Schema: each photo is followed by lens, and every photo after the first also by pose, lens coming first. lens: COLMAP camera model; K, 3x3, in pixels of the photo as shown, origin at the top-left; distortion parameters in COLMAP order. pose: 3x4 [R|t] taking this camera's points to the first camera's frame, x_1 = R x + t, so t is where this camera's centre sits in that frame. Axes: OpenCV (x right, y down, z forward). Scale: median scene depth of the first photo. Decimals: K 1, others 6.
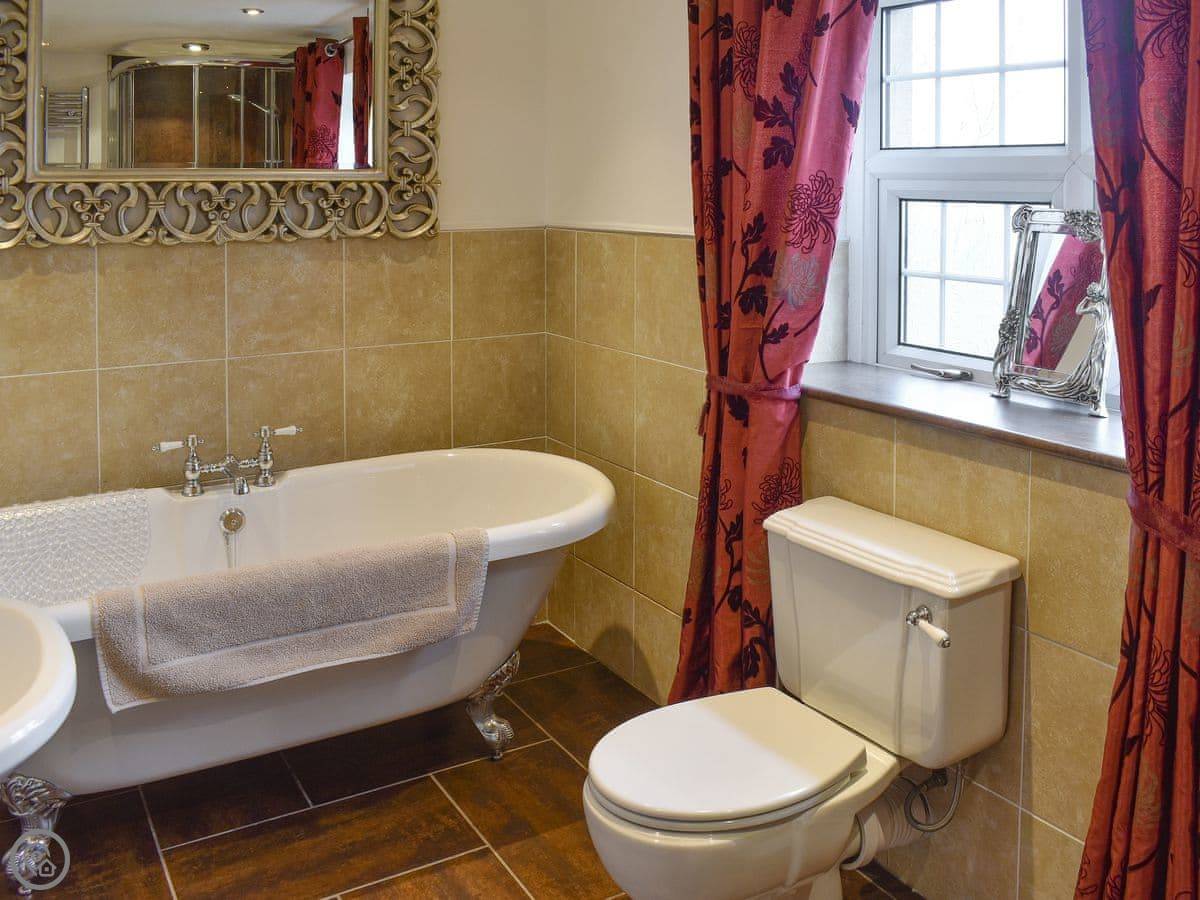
lens RADIAL K [[1090.7, 0, 600.0], [0, 1090.7, 450.0], [0, 0, 1]] dist [-0.069531, -0.001163]
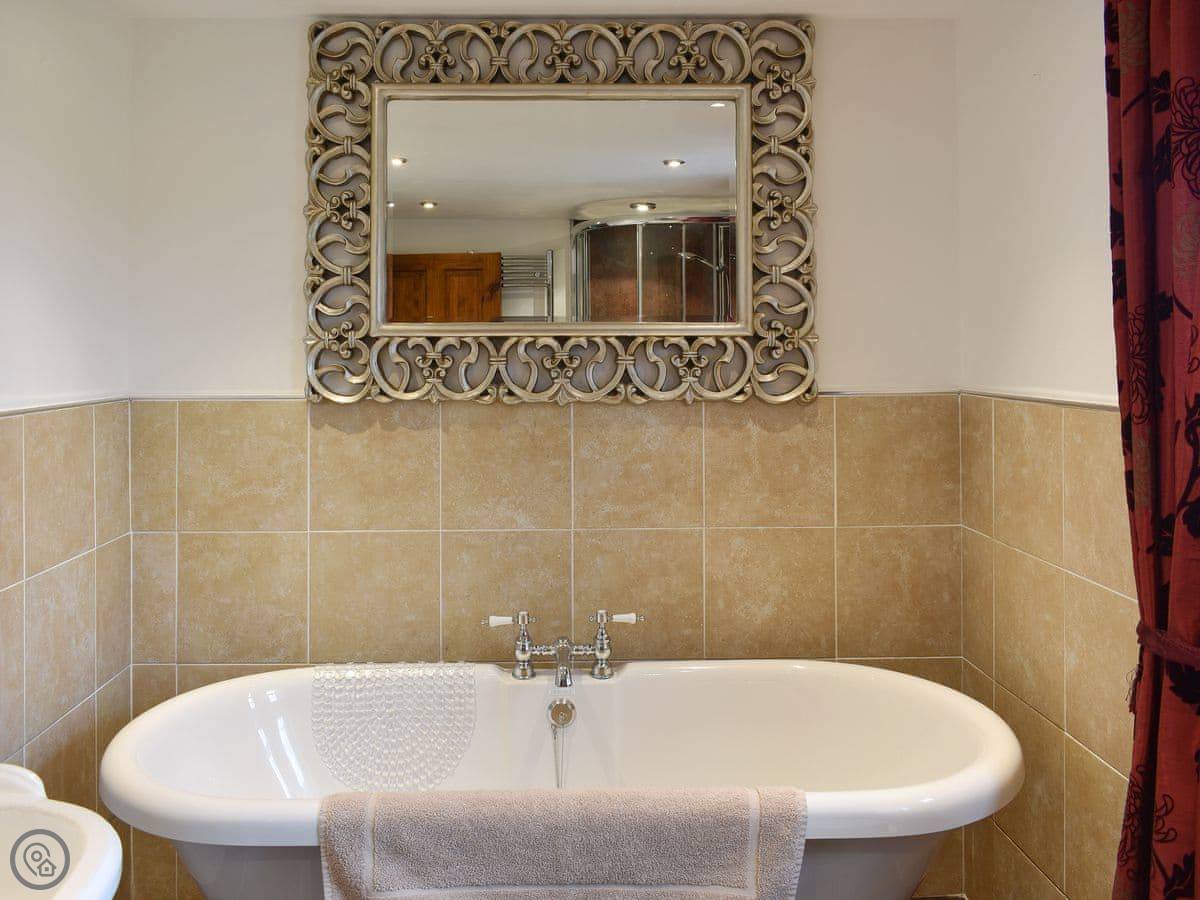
lens RADIAL K [[1042.0, 0, 598.2], [0, 1042.0, 430.5], [0, 0, 1]] dist [-0.022902, 0.006666]
pose [[0.870547, 0.031492, -0.491077, 0.100720], [-0.109017, 0.985495, -0.130058, -0.057121], [0.479858, 0.166757, 0.861352, 0.256524]]
